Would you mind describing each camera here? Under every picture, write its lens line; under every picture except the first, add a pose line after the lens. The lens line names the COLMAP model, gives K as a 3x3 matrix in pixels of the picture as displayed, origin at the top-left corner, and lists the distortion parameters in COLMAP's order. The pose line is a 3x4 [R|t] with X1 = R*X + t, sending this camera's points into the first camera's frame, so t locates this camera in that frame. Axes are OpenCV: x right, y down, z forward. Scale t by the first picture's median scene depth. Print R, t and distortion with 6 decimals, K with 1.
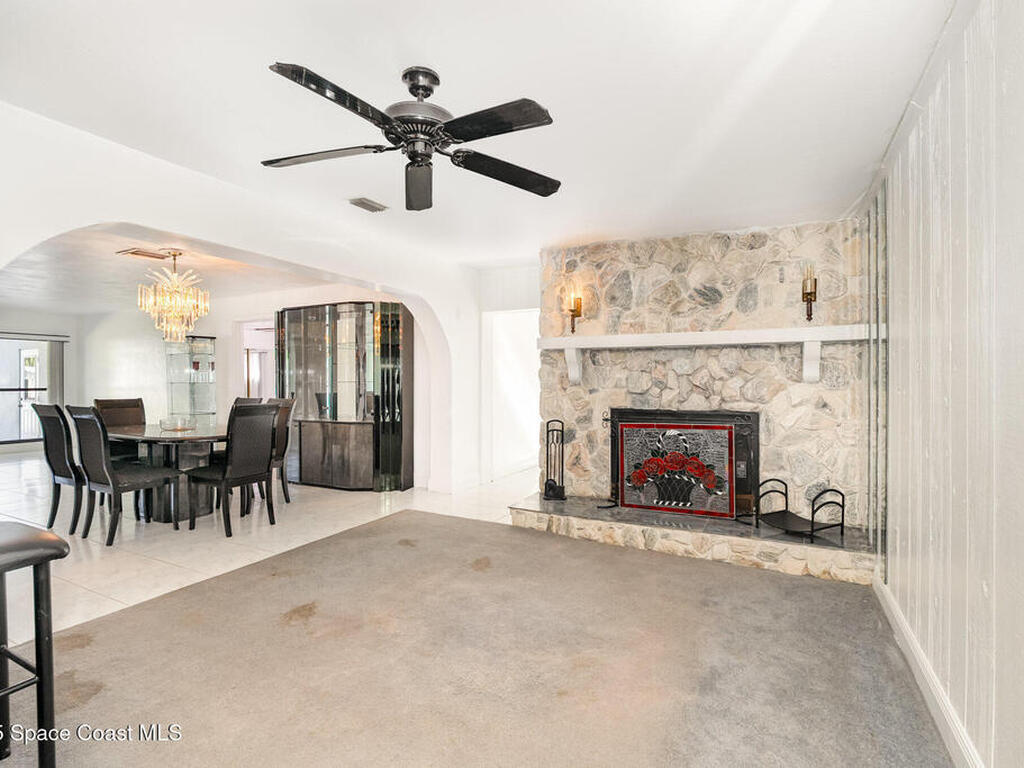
lens RADIAL K [[510.7, 0, 509.9], [0, 510.7, 383.3], [0, 0, 1]] dist [-0.004362, -0.000361]
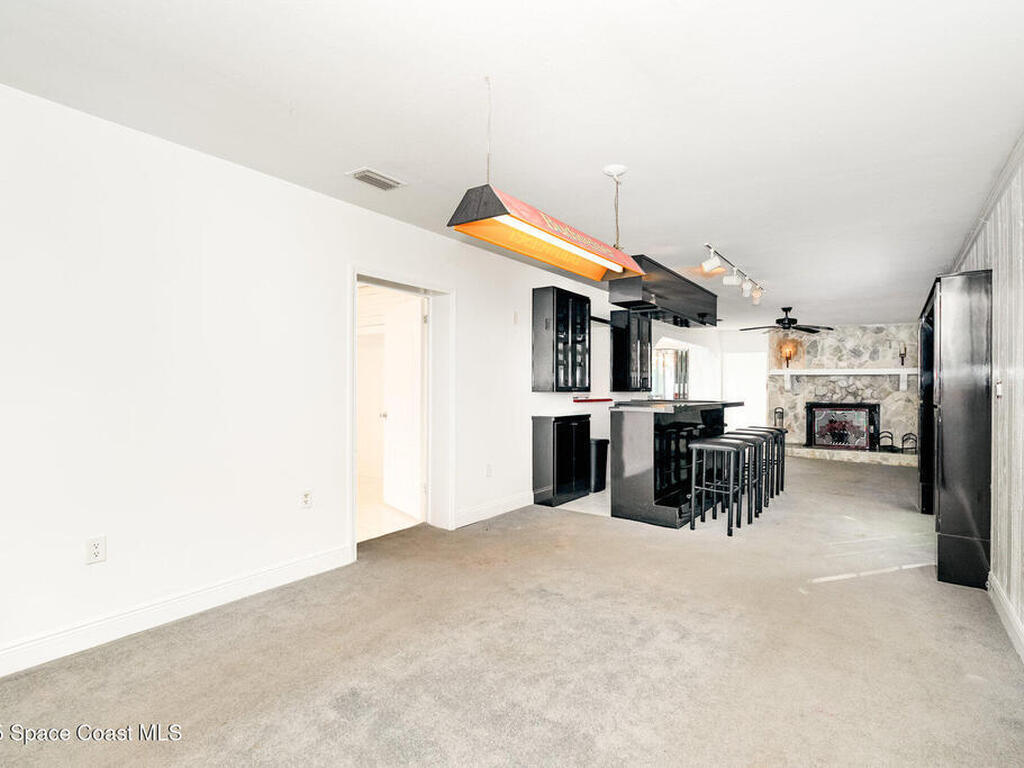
lens RADIAL K [[553.0, 0, 513.7], [0, 553.0, 385.8], [0, 0, 1]] dist [-0.002785, -0.000217]
pose [[0.993613, 0.008844, -0.112491, -0.839248], [-0.009963, 0.999906, -0.009386, 0.013605], [0.112398, 0.010447, 0.993608, -1.599896]]
